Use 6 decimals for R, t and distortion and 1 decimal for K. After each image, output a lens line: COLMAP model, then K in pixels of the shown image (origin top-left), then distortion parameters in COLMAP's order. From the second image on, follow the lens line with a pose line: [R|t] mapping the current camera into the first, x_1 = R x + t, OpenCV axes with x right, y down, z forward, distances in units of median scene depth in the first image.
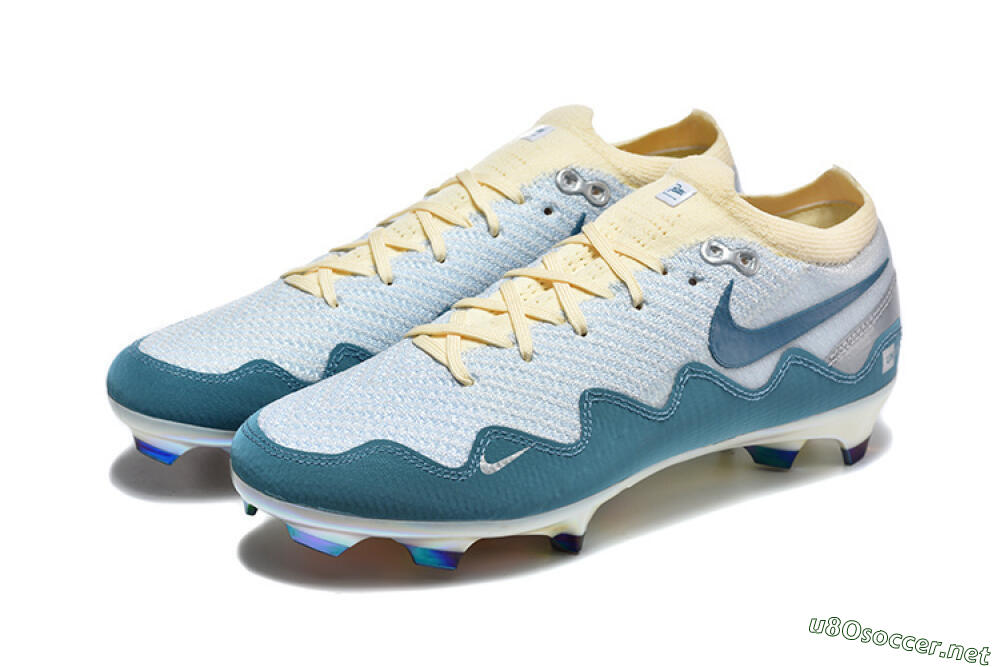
lens RADIAL K [[2545.6, 0, 500.0], [0, 2545.6, 333.5], [0, 0, 1]] dist [0.095926, -0.091207]
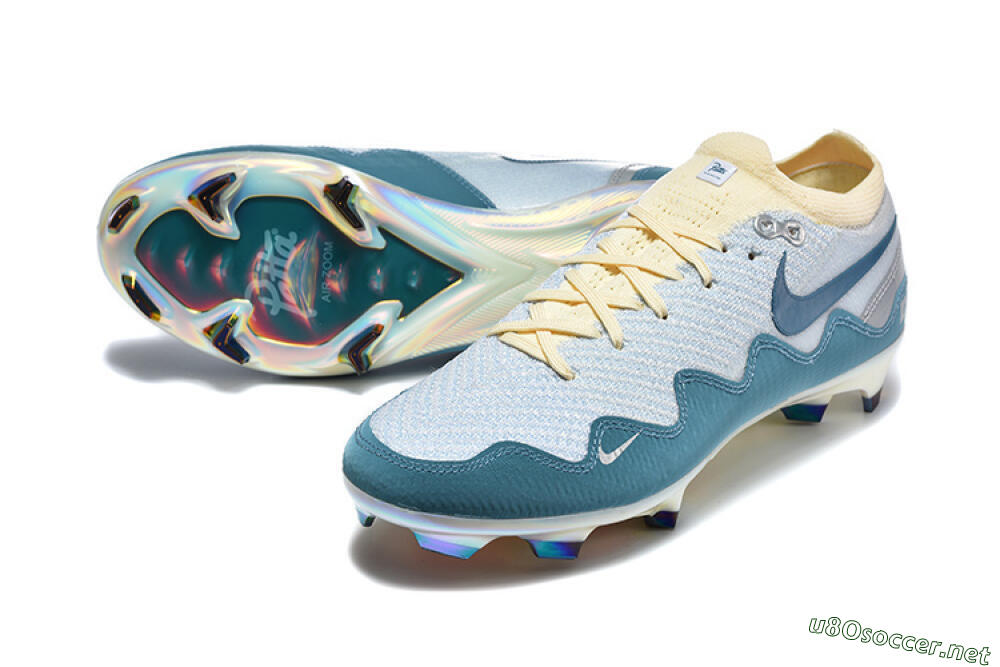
lens RADIAL K [[2545.6, 0, 500.0], [0, 2545.6, 333.5], [0, 0, 1]] dist [0.095926, -0.091207]
pose [[0.975335, -0.092714, 0.200312, -0.238773], [0.084016, 0.995132, 0.051517, -0.051991], [-0.204113, -0.033417, 0.978377, 0.001968]]
